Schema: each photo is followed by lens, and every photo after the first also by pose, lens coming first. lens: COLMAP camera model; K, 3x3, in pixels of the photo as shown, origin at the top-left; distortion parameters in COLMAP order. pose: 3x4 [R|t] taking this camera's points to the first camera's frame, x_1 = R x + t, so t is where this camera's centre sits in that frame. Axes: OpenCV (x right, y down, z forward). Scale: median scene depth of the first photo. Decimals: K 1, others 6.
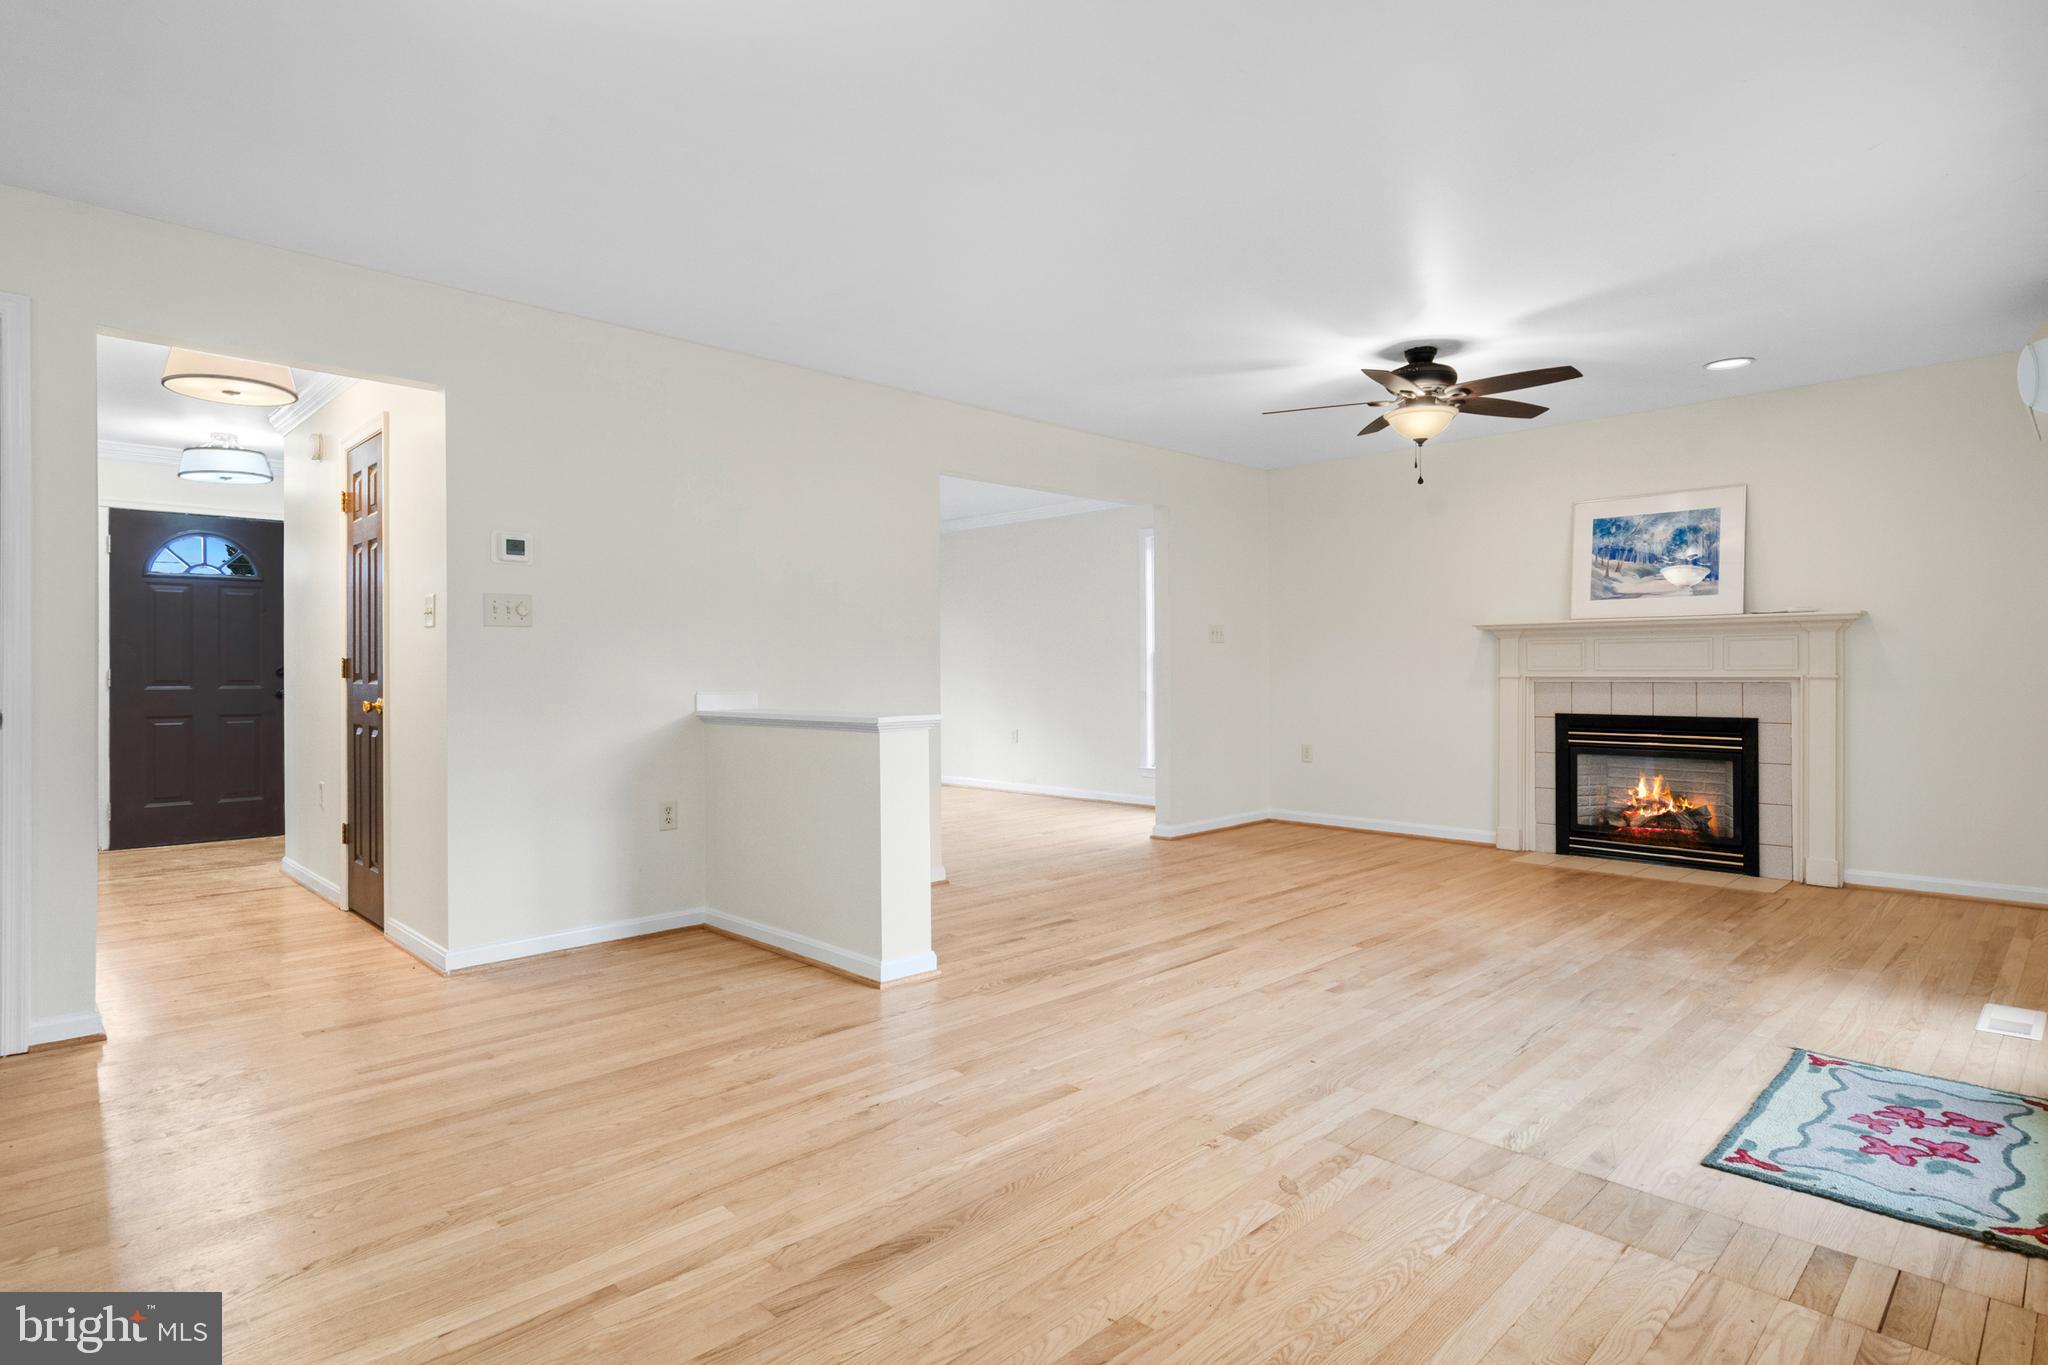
lens RADIAL K [[1062.1, 0, 1022.0], [0, 1062.1, 671.8], [0, 0, 1]] dist [-0.004108, 0.001608]
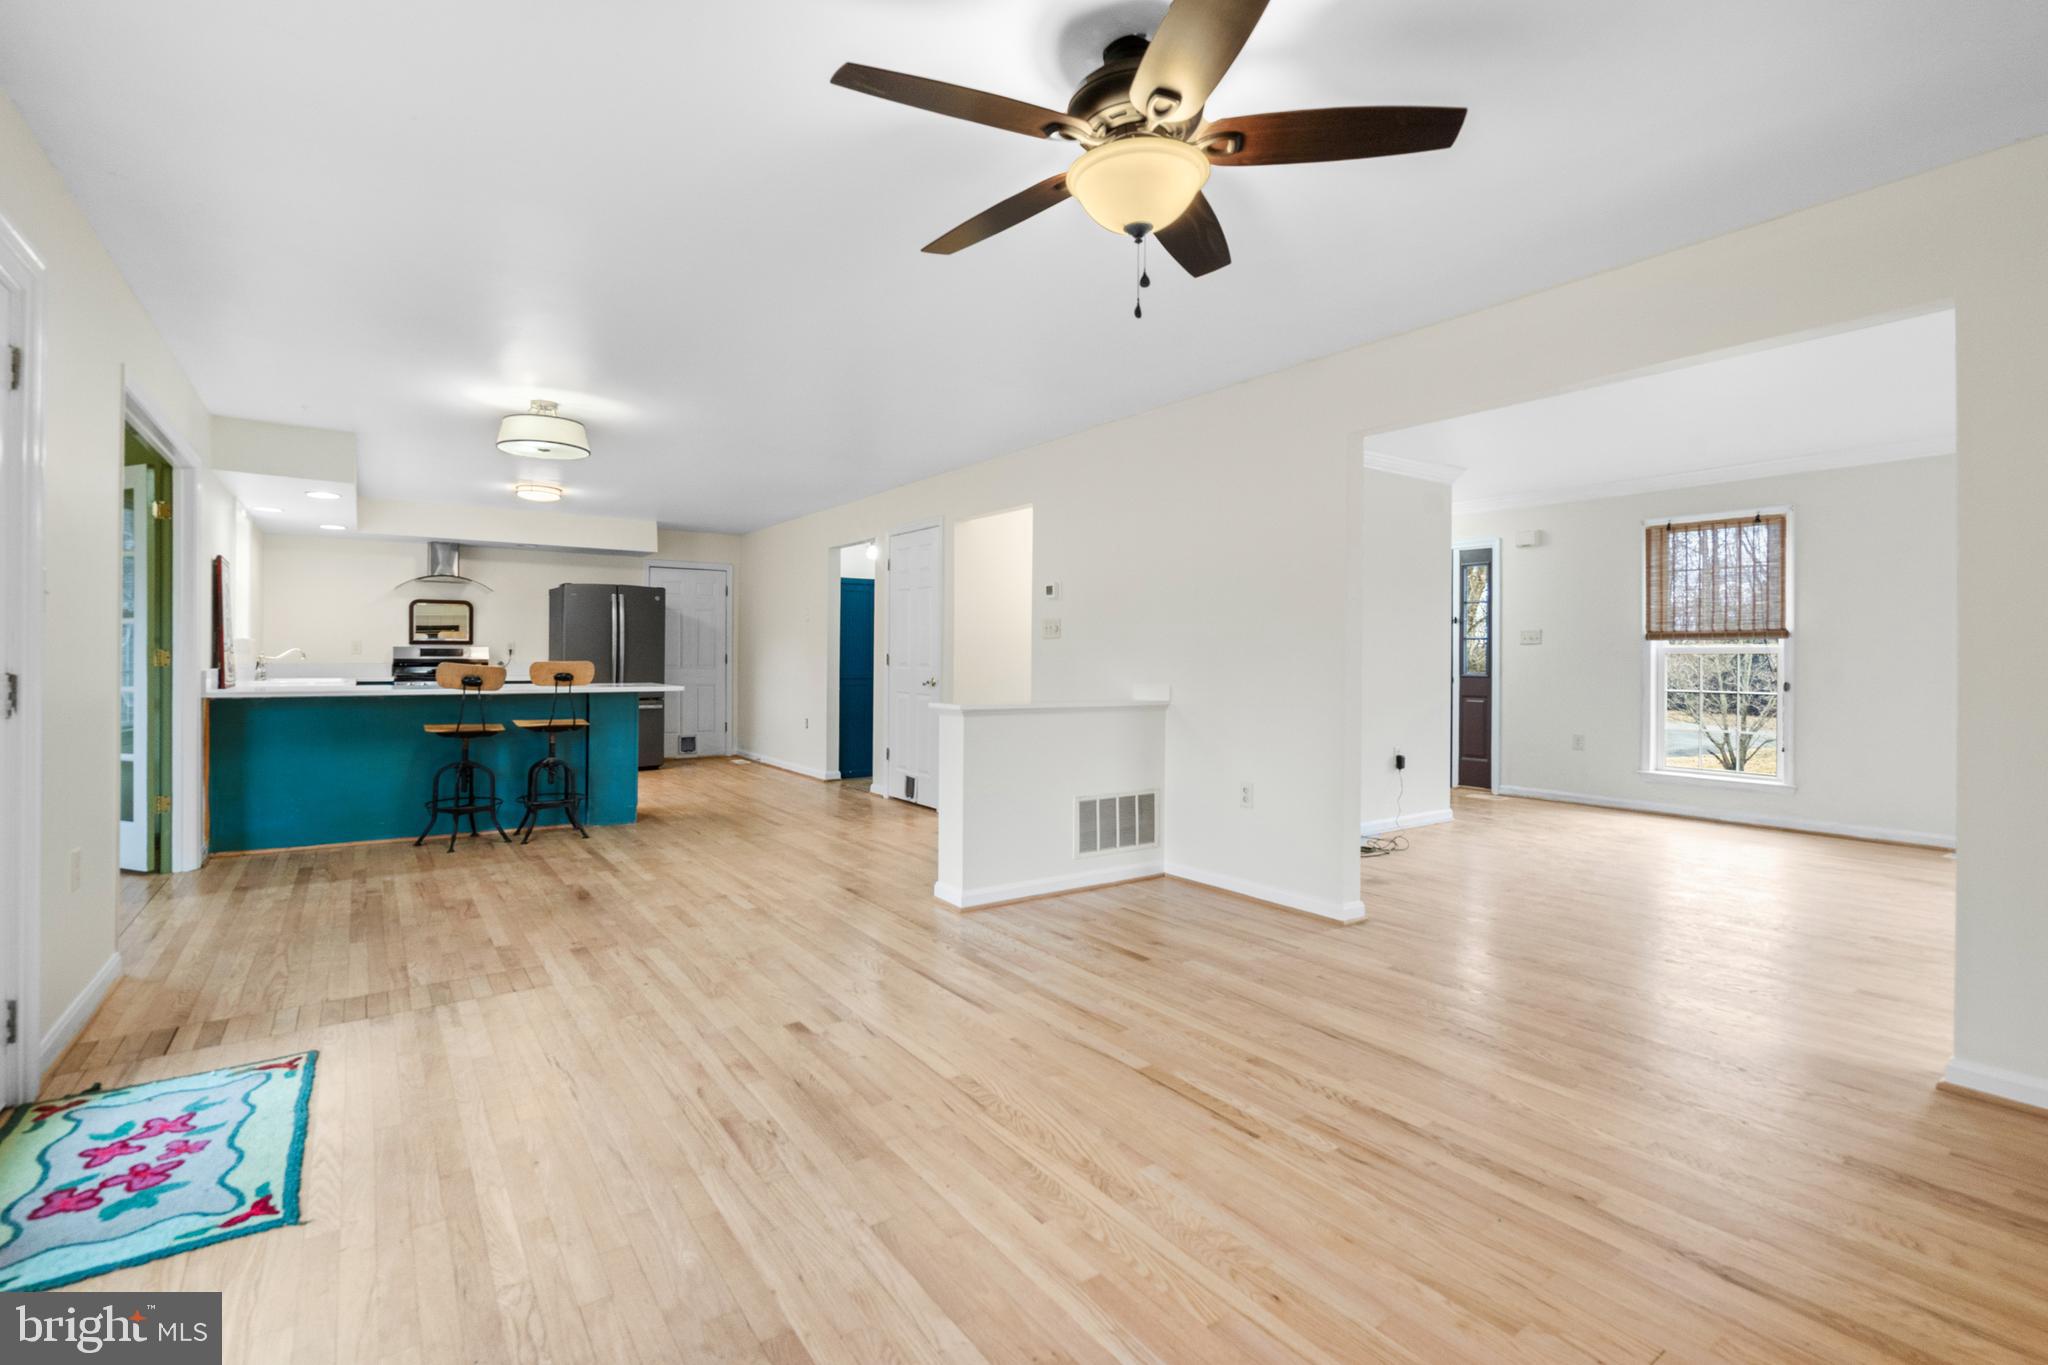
lens RADIAL K [[931.8, 0, 1013.7], [0, 931.8, 656.4], [0, 0, 1]] dist [-0.007681, 0.001046]
pose [[-0.157202, 0.004849, -0.987555, 0.719696], [-0.005265, 0.999970, 0.005748, -0.016837], [0.987552, 0.006103, -0.157171, 0.891232]]
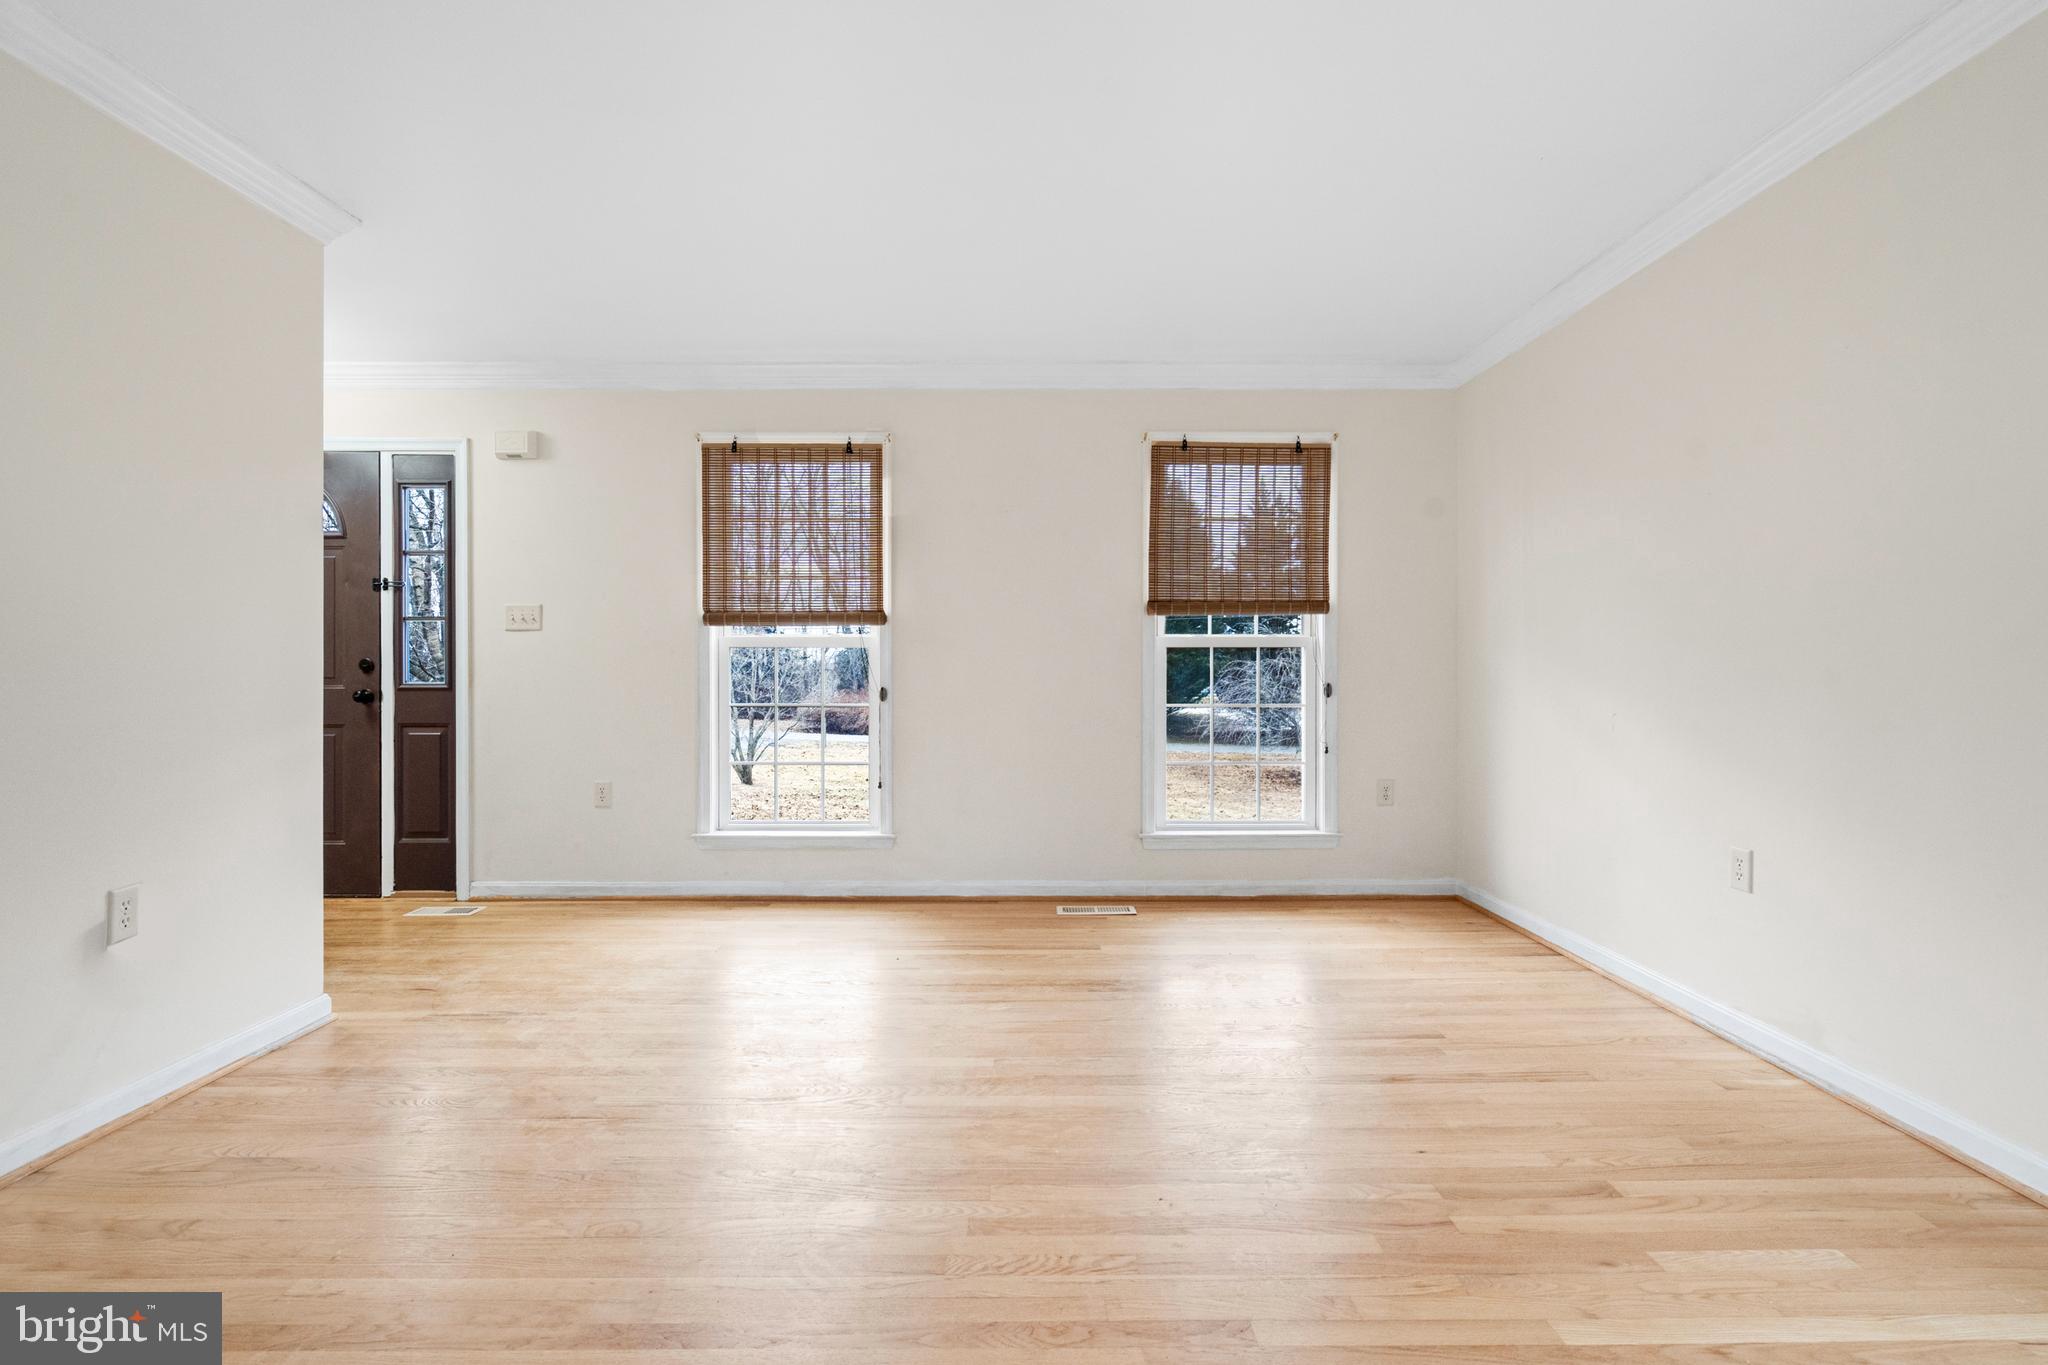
lens RADIAL K [[931.8, 0, 1031.7], [0, 931.8, 670.4], [0, 0, 1]] dist [-0.007681, 0.001046]
pose [[0.723795, 0.003694, -0.690005, 0.049806], [-0.004122, 0.999991, 0.001030, 0.001647], [0.690002, 0.002099, 0.723804, 1.176994]]
